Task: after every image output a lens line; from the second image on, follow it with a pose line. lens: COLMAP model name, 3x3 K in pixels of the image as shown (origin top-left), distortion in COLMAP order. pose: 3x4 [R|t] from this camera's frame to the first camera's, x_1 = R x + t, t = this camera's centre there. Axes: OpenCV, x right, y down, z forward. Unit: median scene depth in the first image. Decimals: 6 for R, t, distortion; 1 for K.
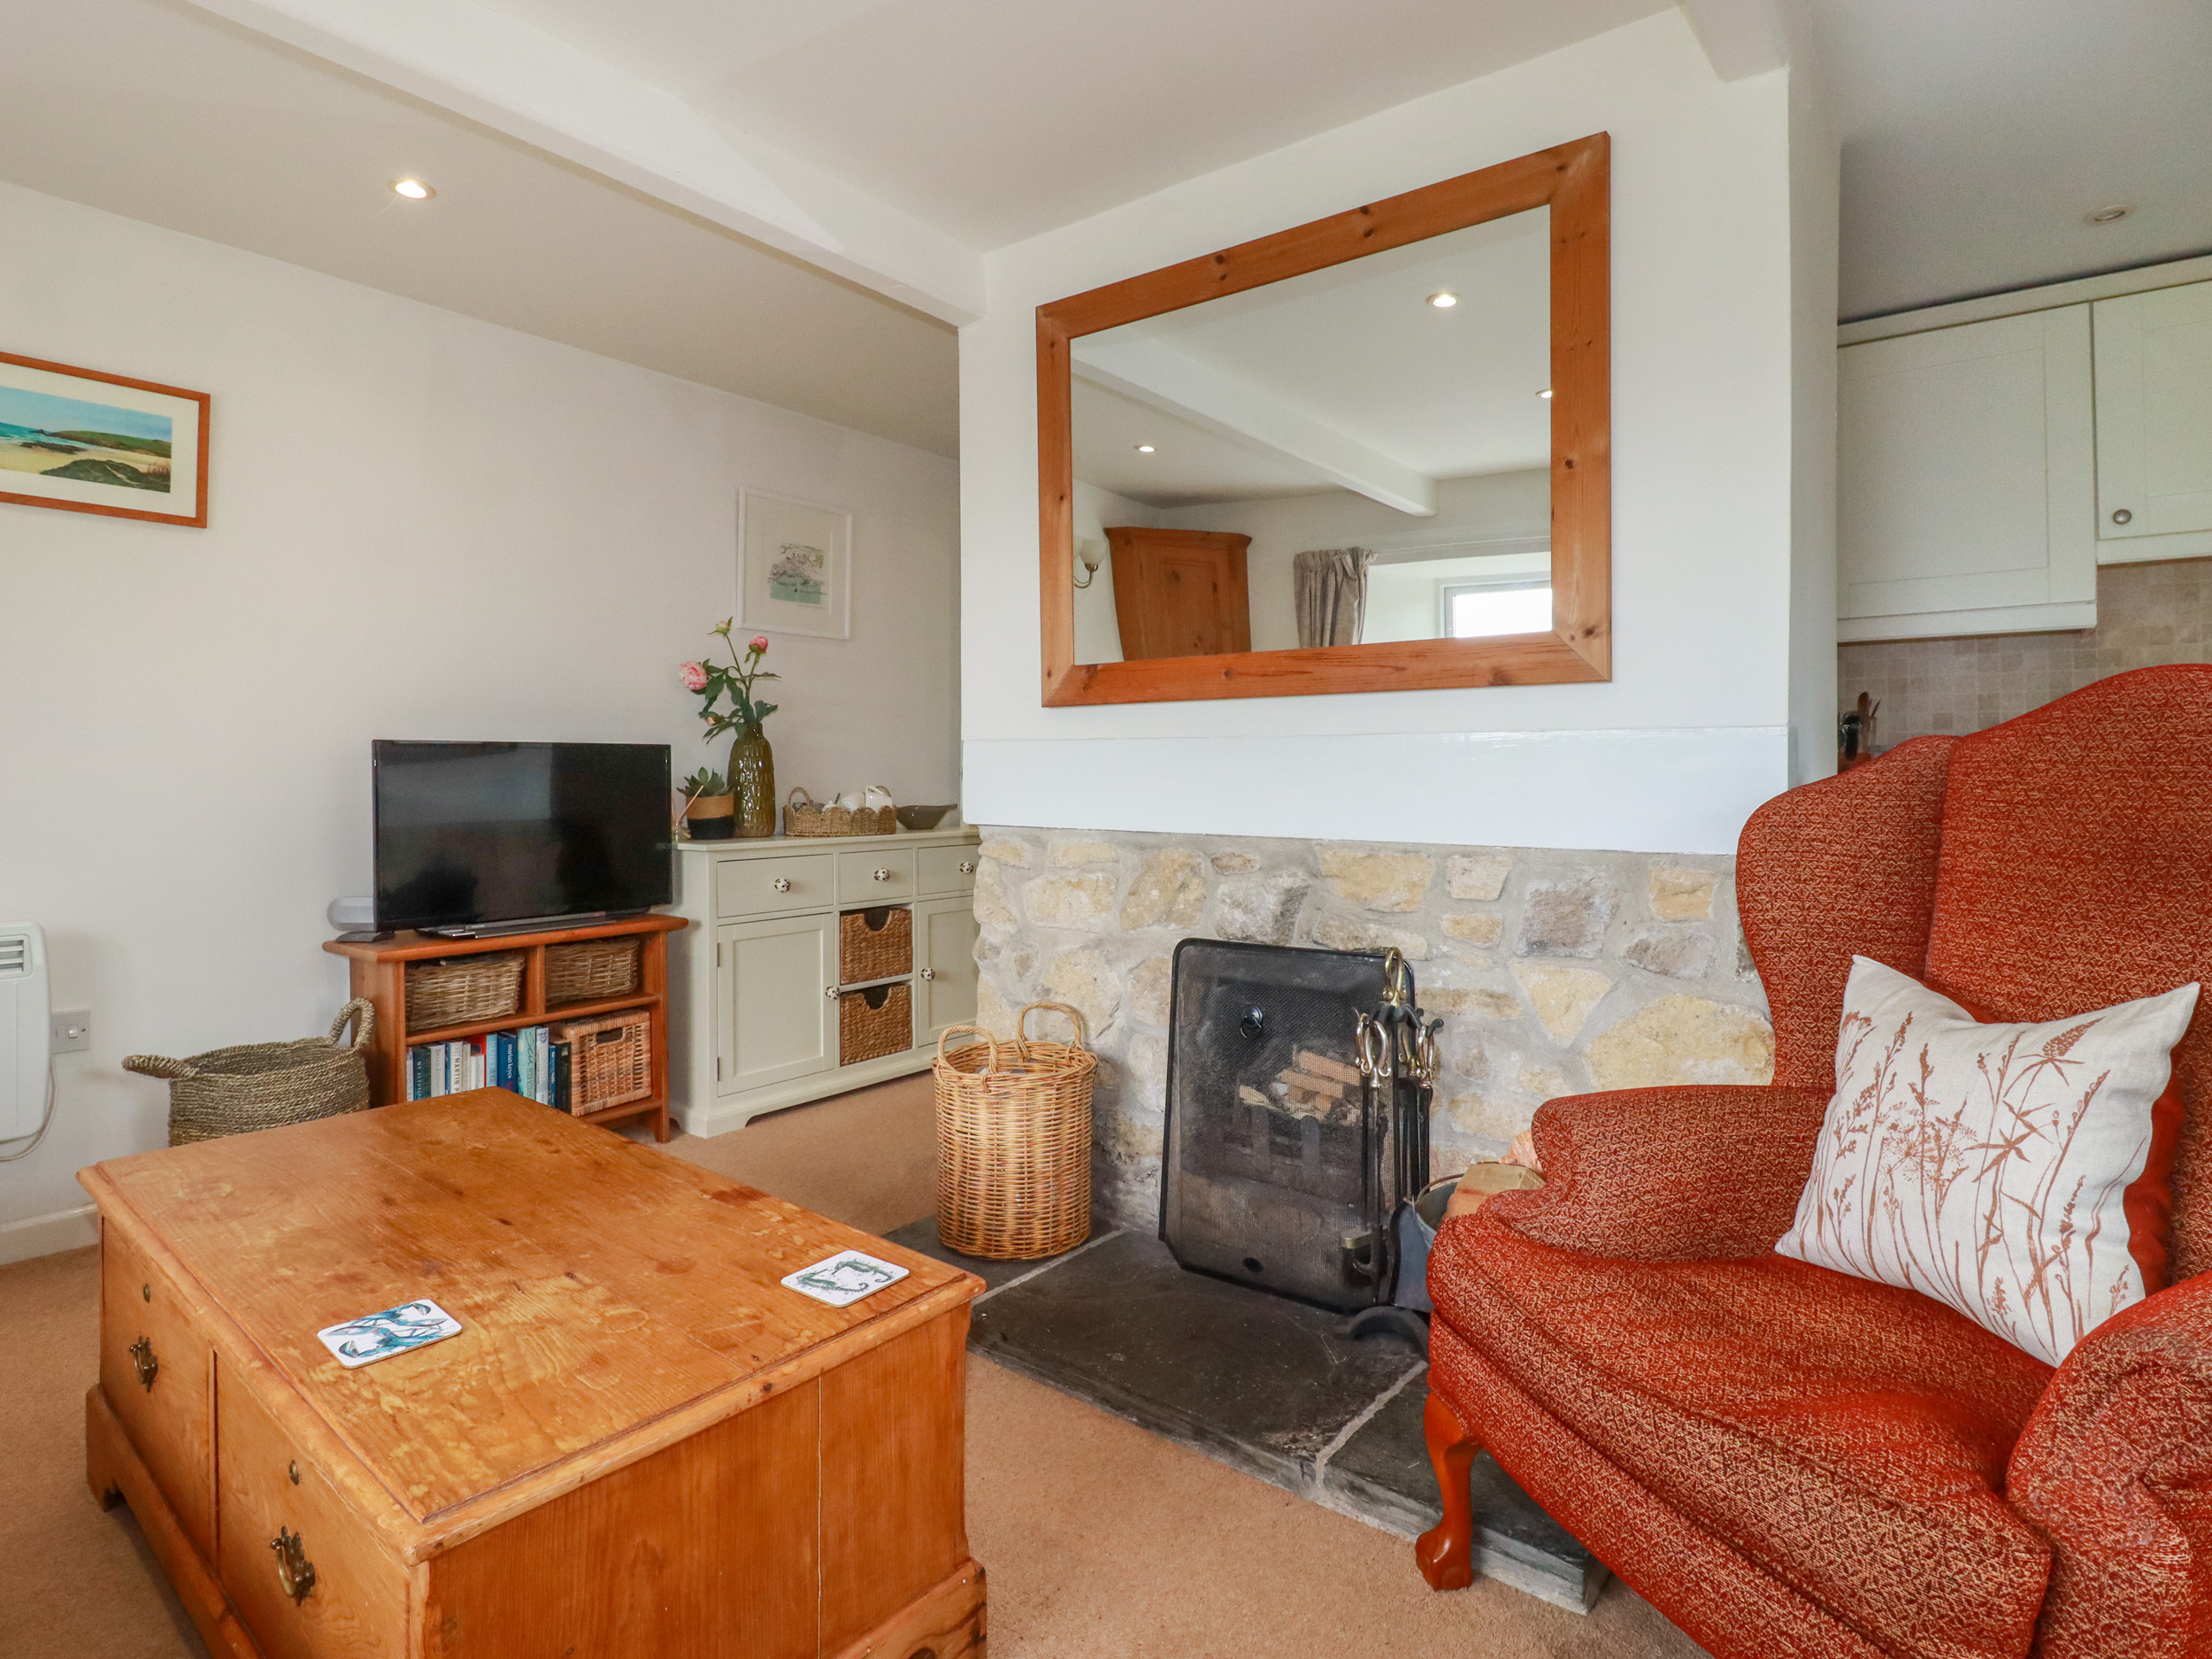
lens RADIAL K [[1161.0, 0, 1102.5], [0, 1161.0, 772.4], [0, 0, 1]] dist [-0.011794, -0.000892]
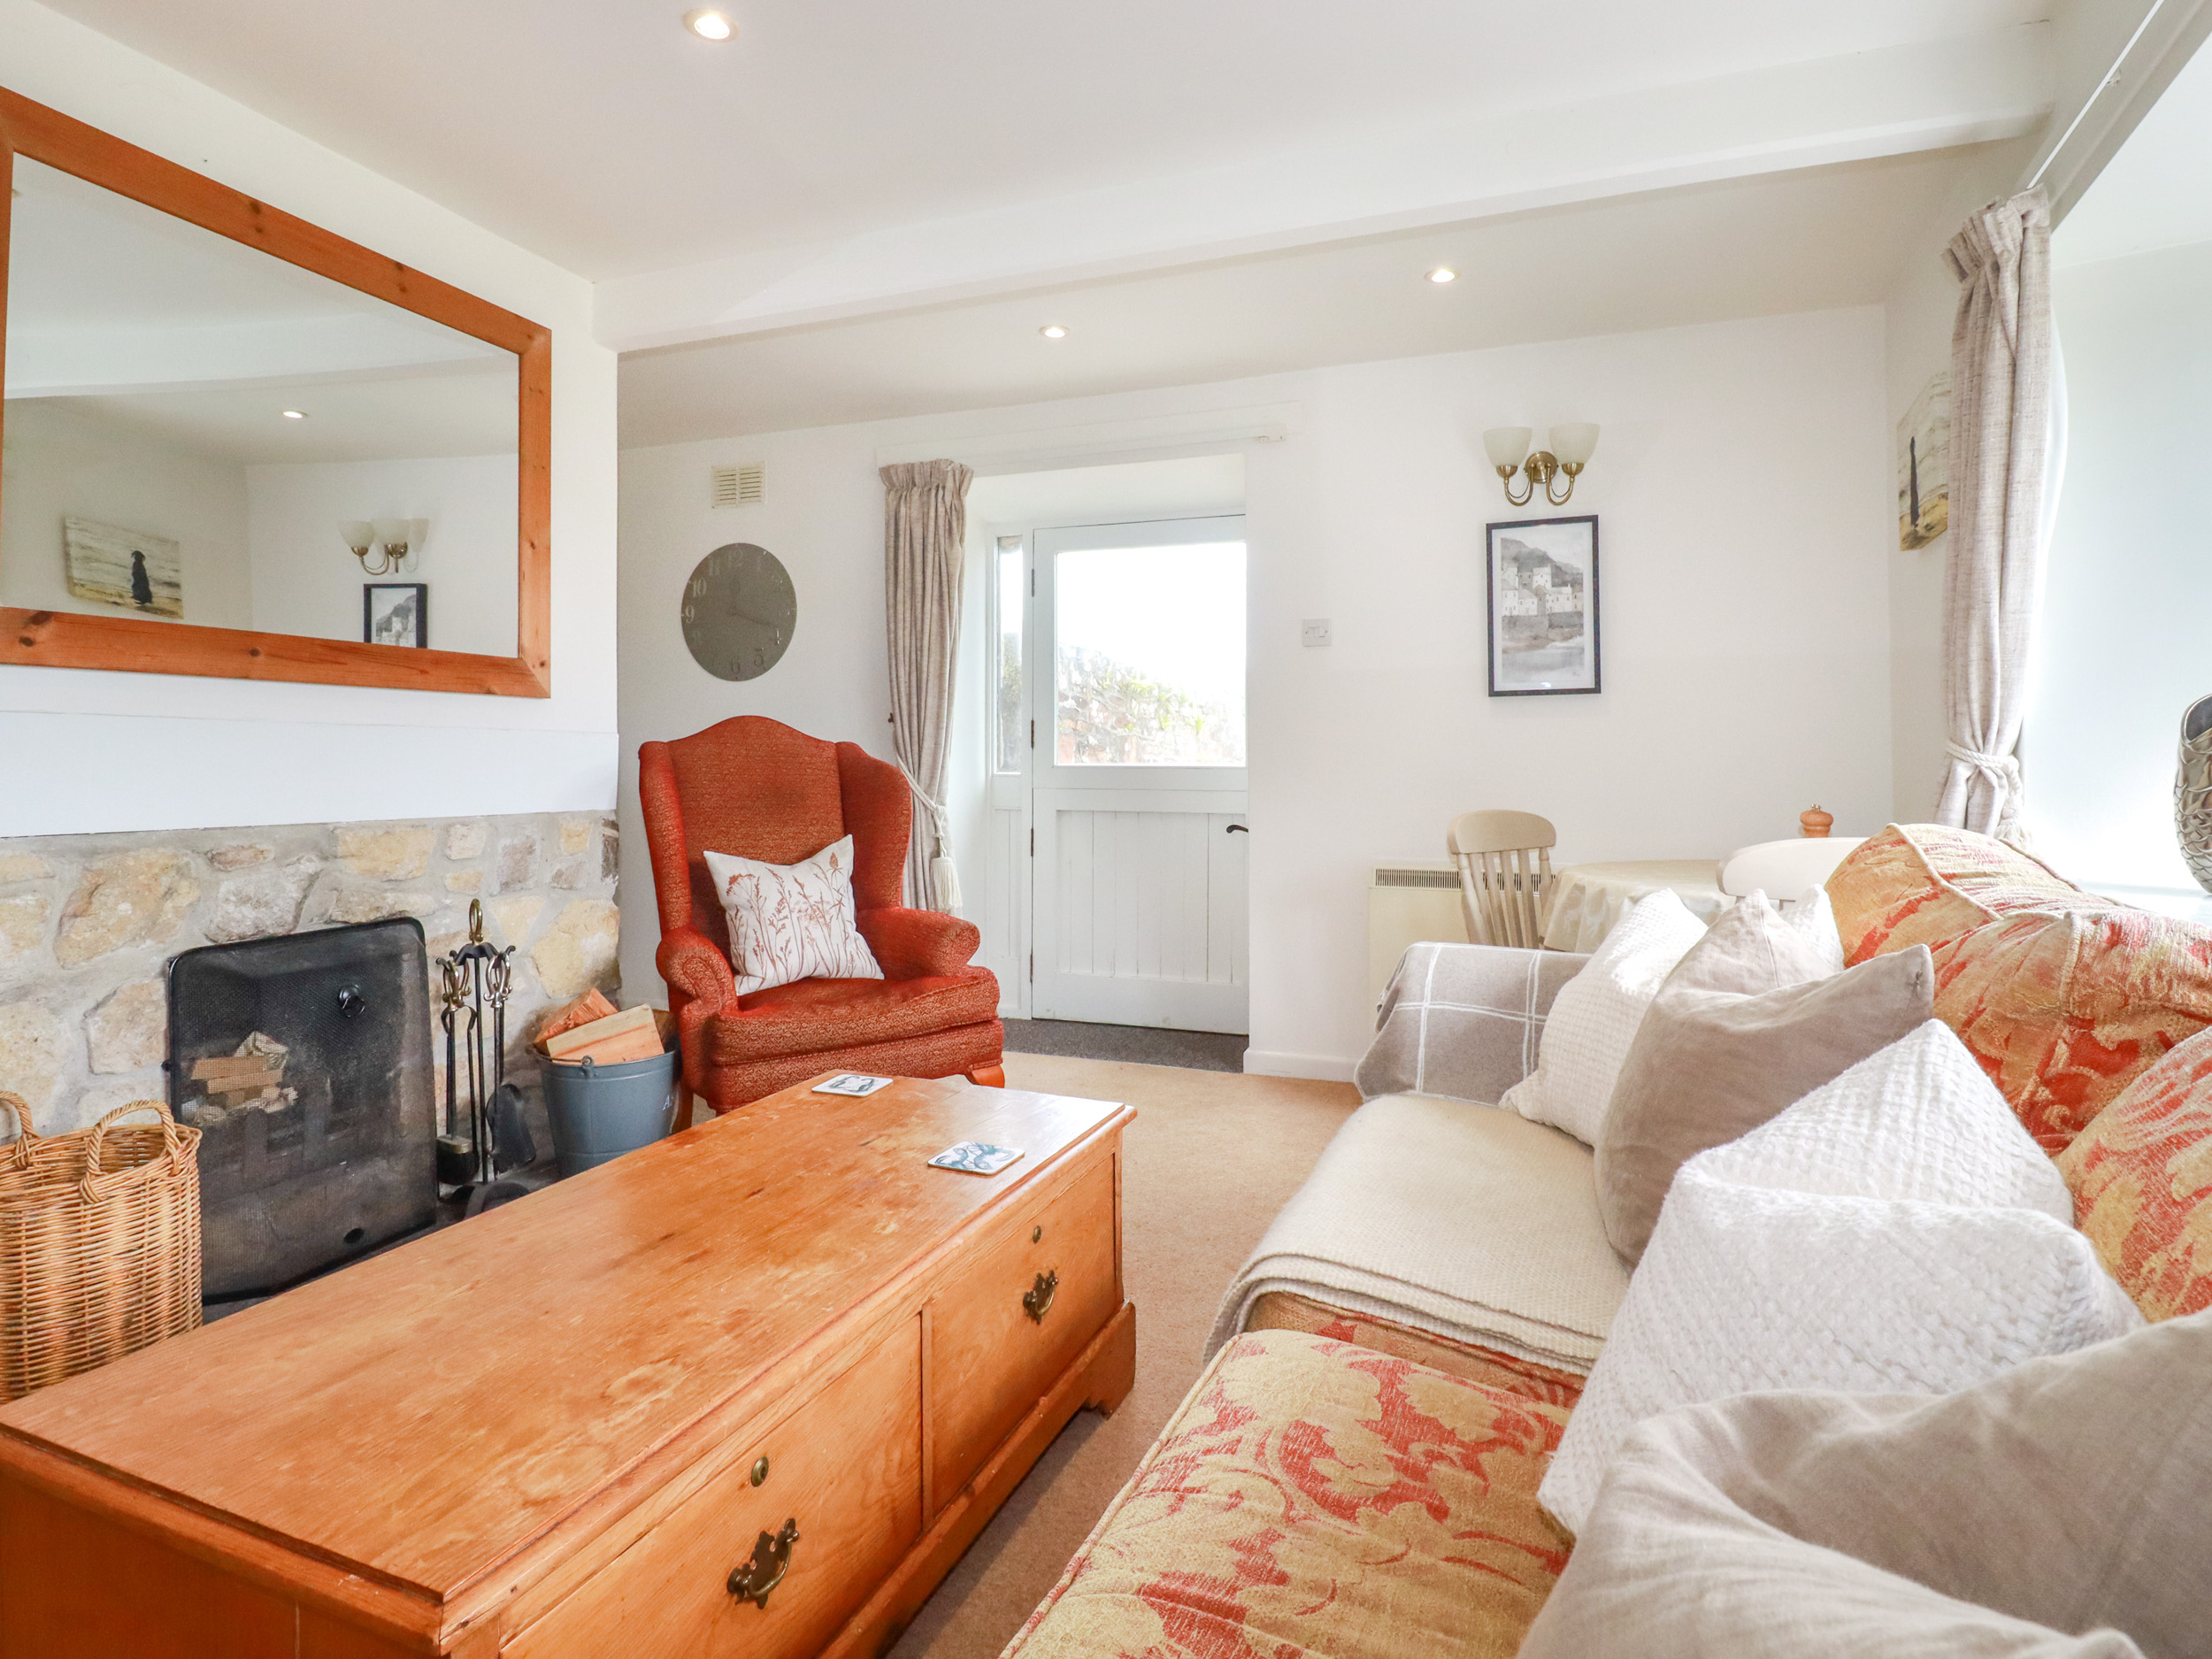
lens RADIAL K [[1185.2, 0, 1099.0], [0, 1185.2, 757.6], [0, 0, 1]] dist [-0.019332, -0.001862]
pose [[-0.292397, 0.005532, 0.956281, -1.179061], [0.002874, 0.999984, -0.004906, 0.006745], [-0.956293, 0.001314, -0.292408, 0.742393]]
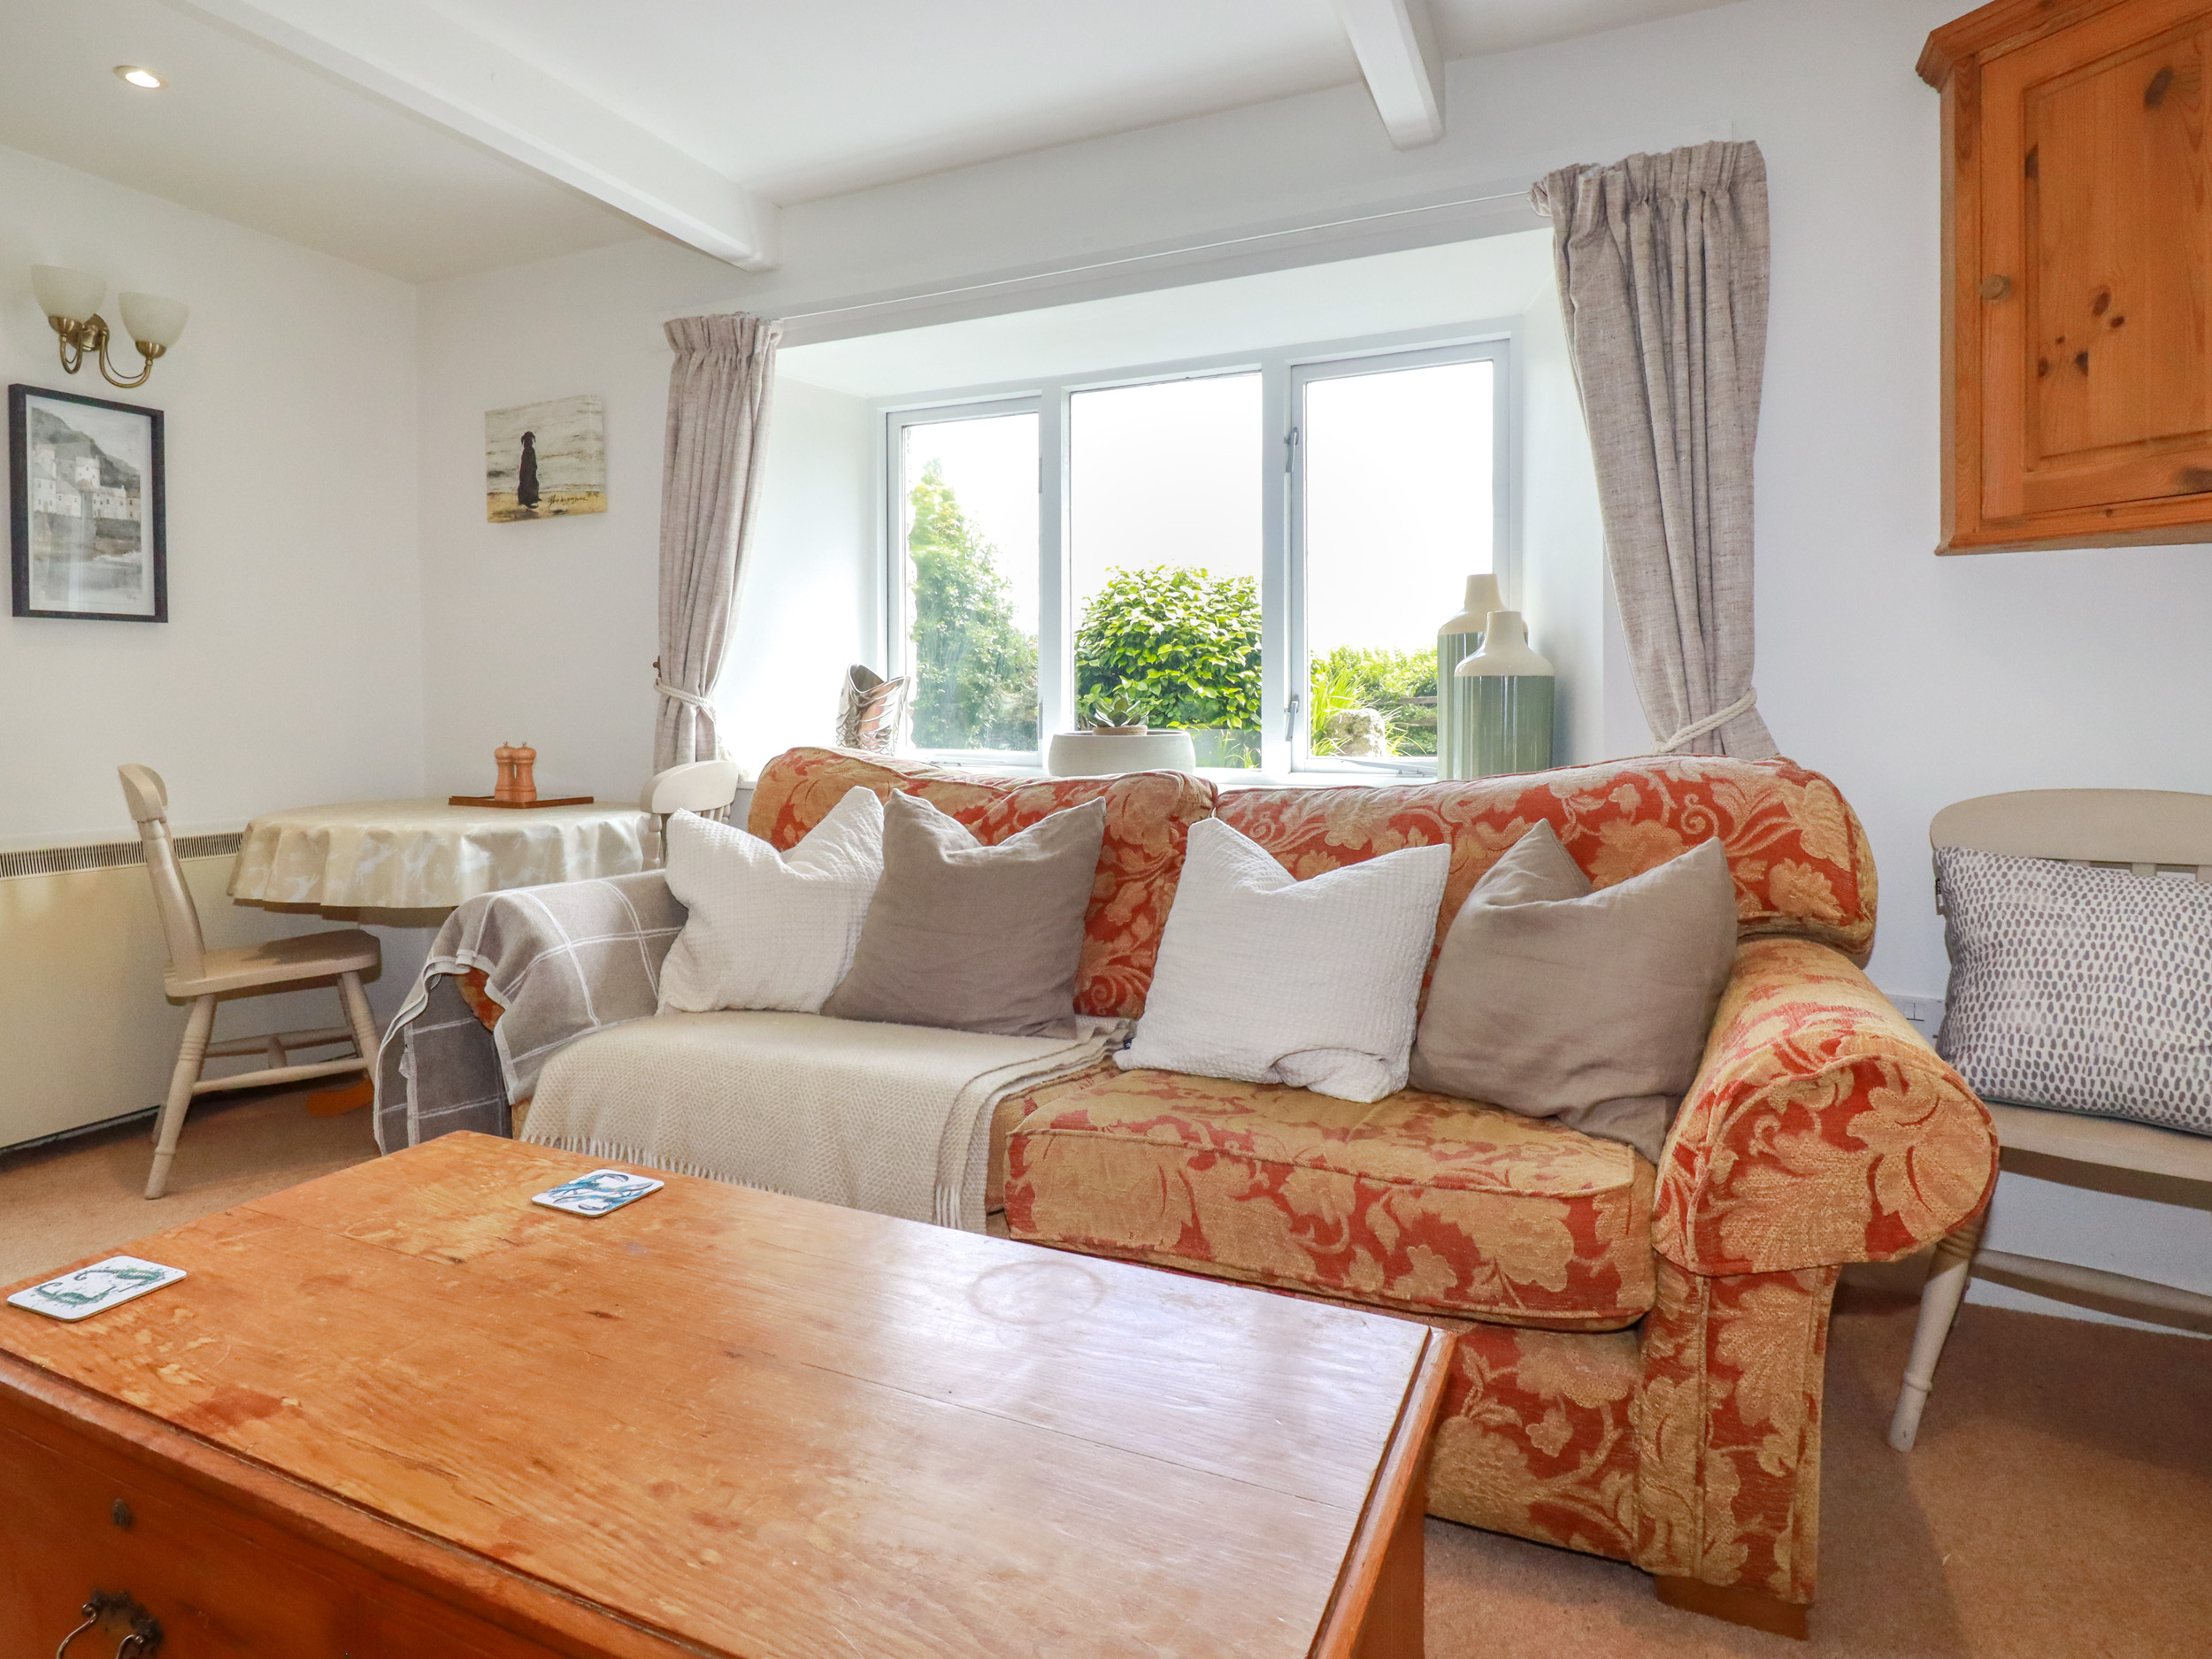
lens RADIAL K [[1269.2, 0, 1095.8], [0, 1269.2, 716.5], [0, 0, 1]] dist [0.018486, -0.020133]
pose [[-0.966304, 0.004238, -0.257369, -0.447763], [0.001214, 0.999928, 0.011906, 0.004369], [0.257401, 0.011192, -0.966240, 1.351290]]
